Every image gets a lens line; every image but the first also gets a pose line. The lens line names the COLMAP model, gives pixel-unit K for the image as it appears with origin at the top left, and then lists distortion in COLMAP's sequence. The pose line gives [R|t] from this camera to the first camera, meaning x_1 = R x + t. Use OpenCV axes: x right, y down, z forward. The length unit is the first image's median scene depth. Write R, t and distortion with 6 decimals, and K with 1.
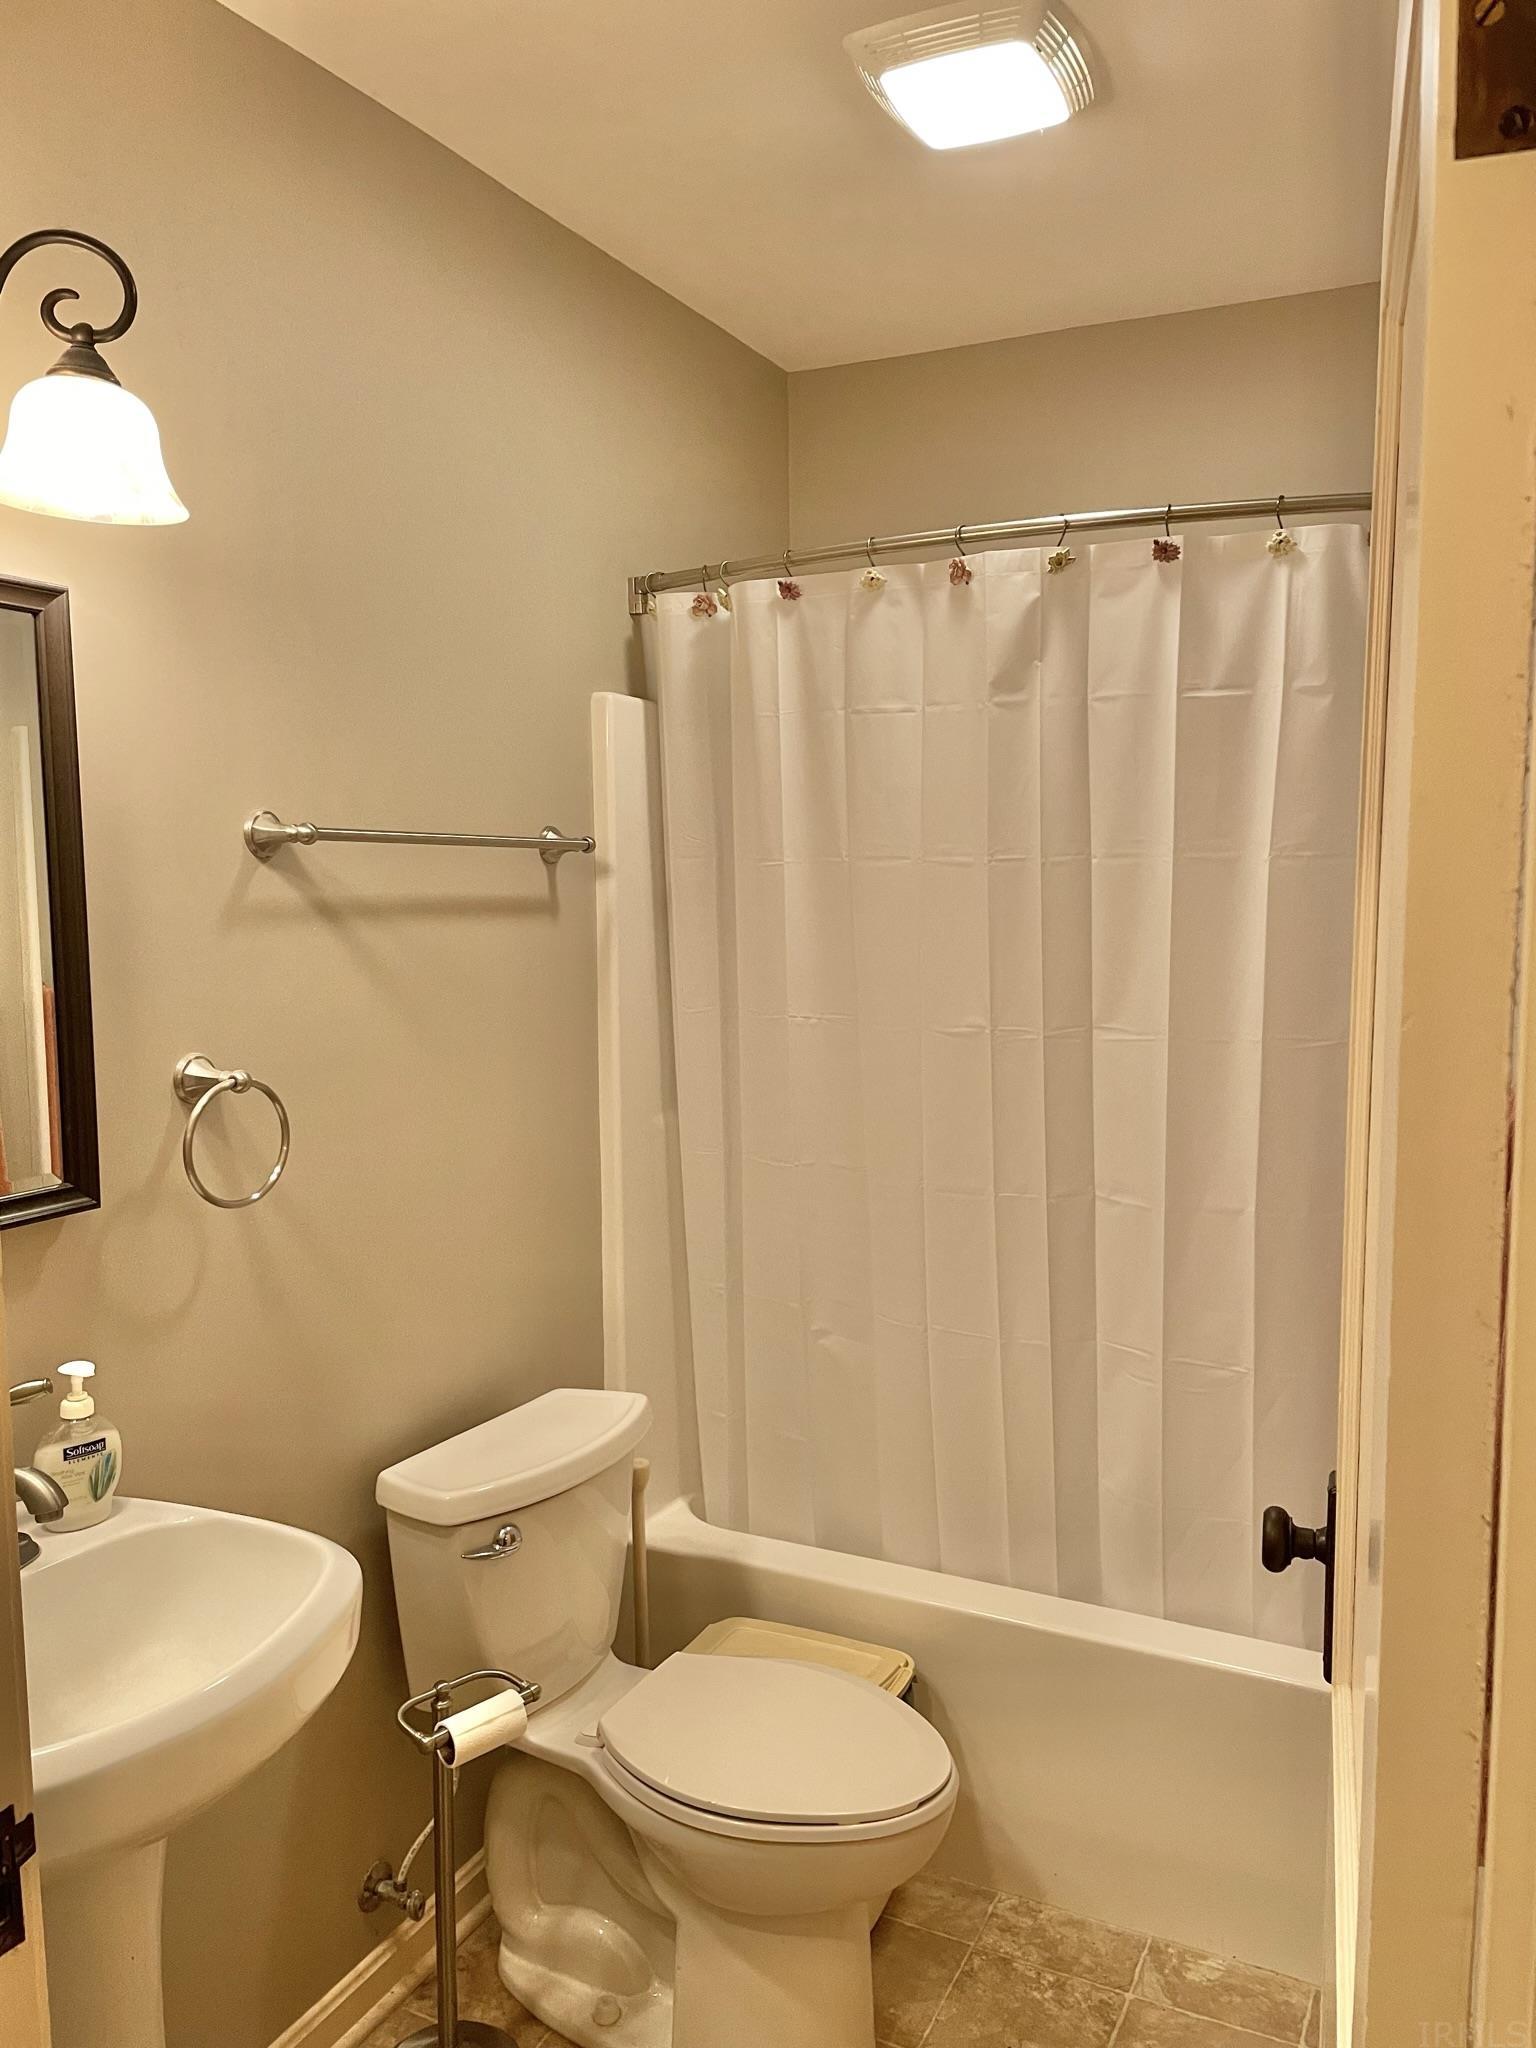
lens RADIAL K [[1554.6, 0, 768.0], [0, 1554.6, 1024.0], [0, 0, 1]] dist [0.114377, -0.136821]
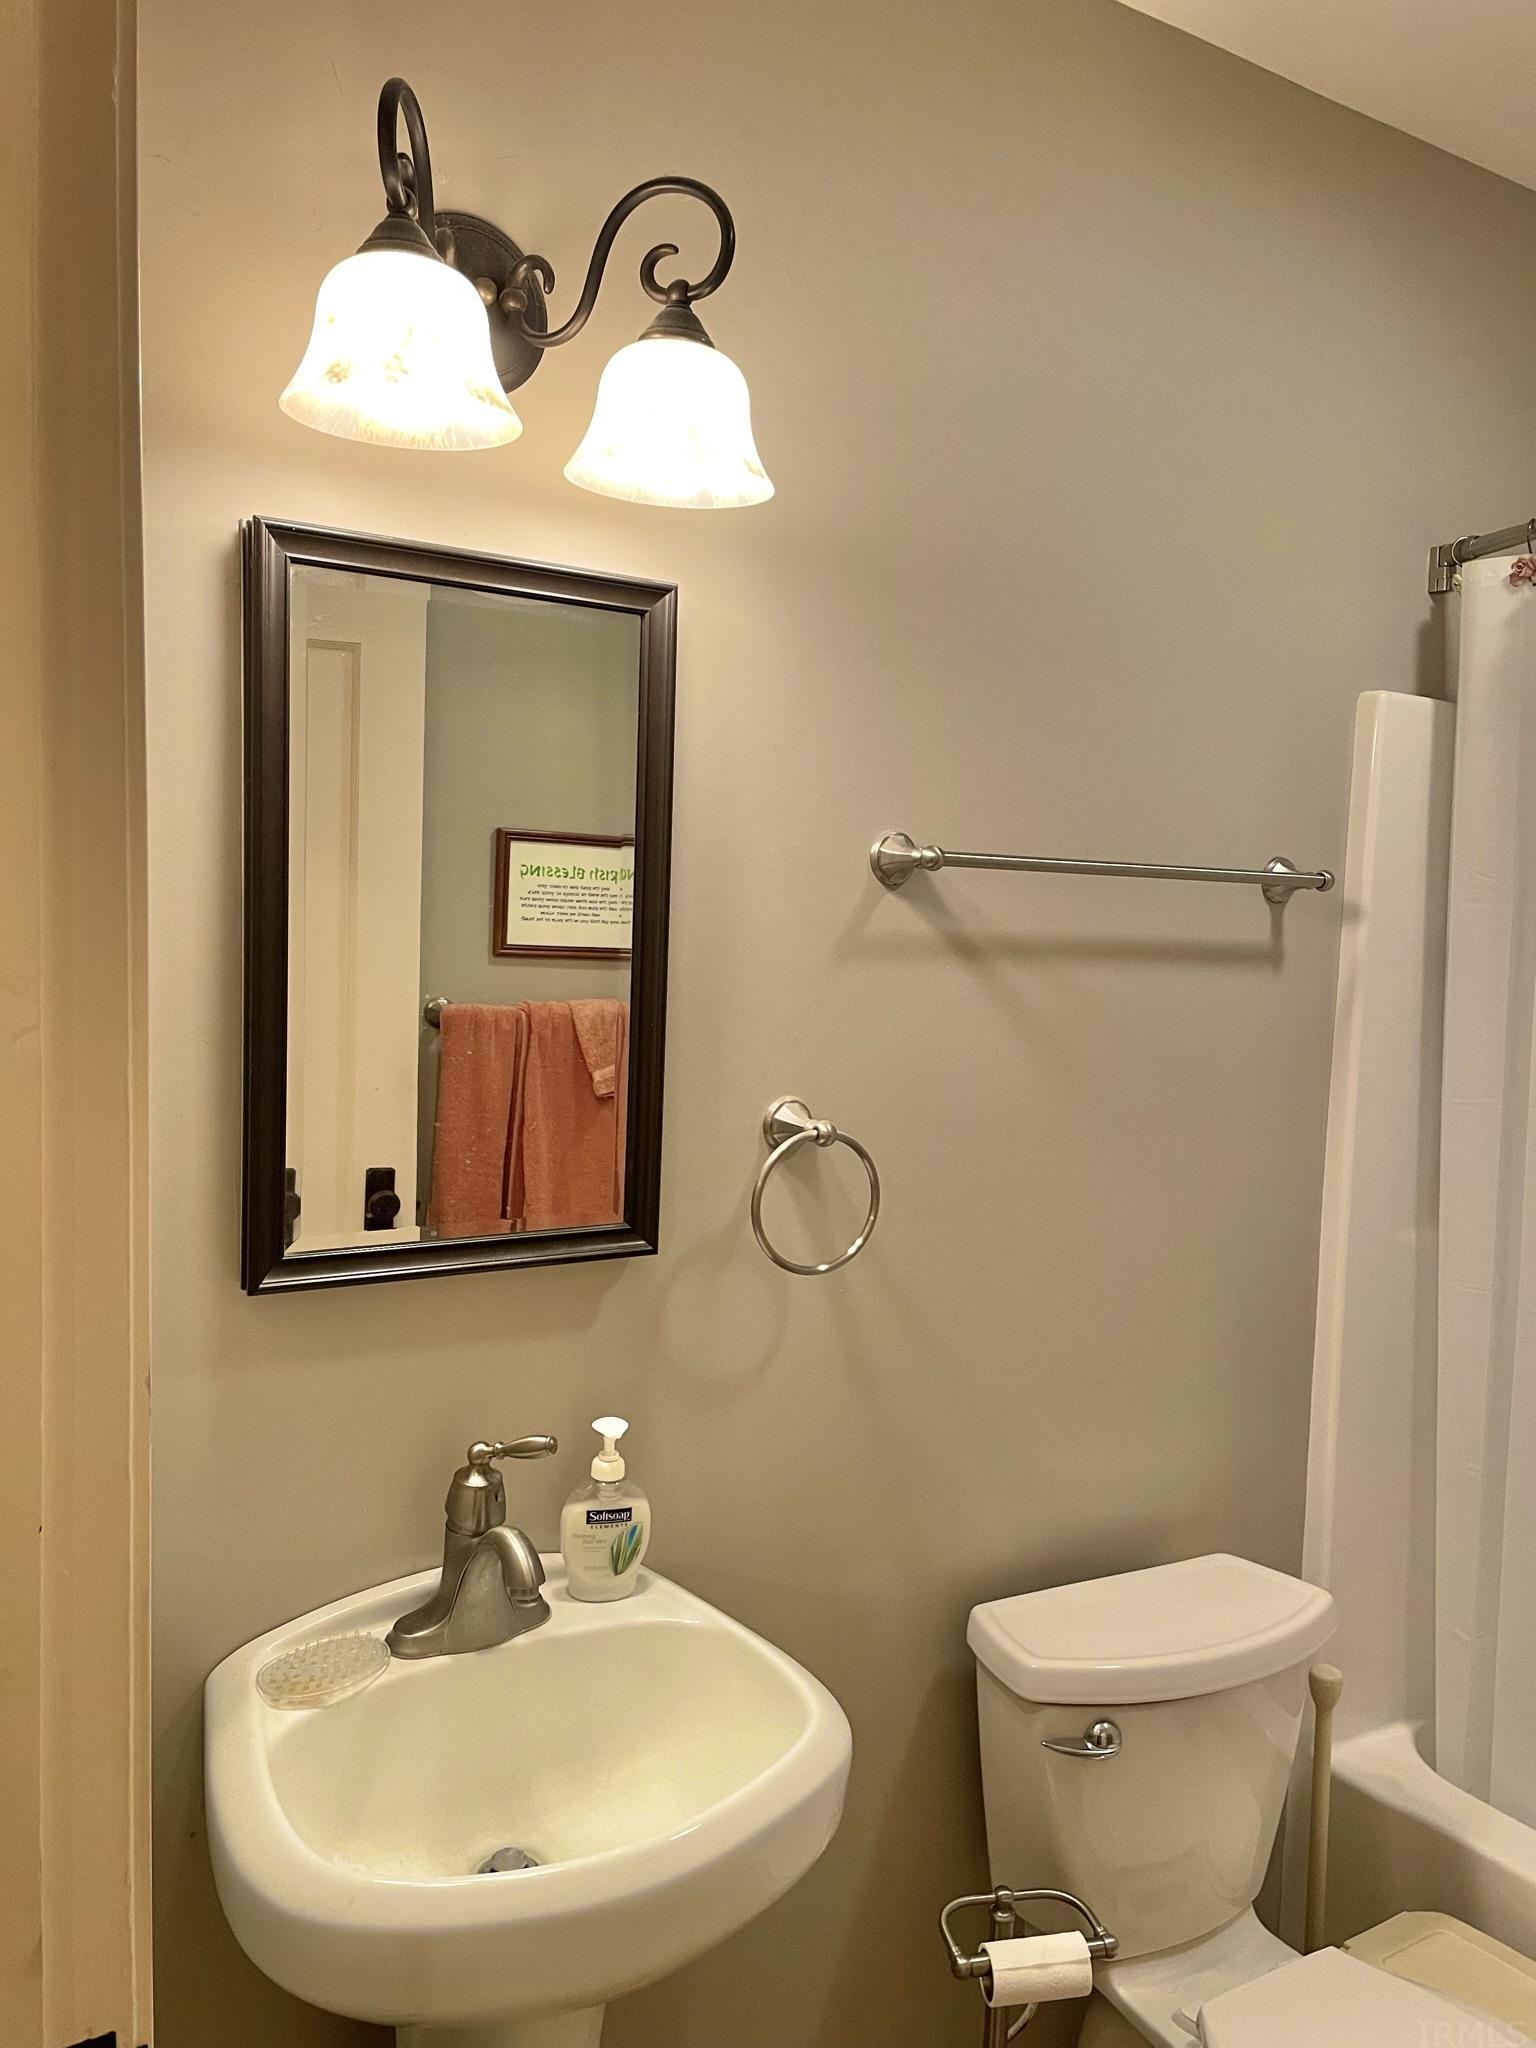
lens RADIAL K [[1554.6, 0, 768.0], [0, 1554.6, 1024.0], [0, 0, 1]] dist [0.114377, -0.136821]
pose [[0.851668, 0.082627, -0.517528, 0.082930], [-0.093809, 0.995580, 0.004575, -0.024978], [0.515618, 0.044653, 0.855654, 0.217451]]
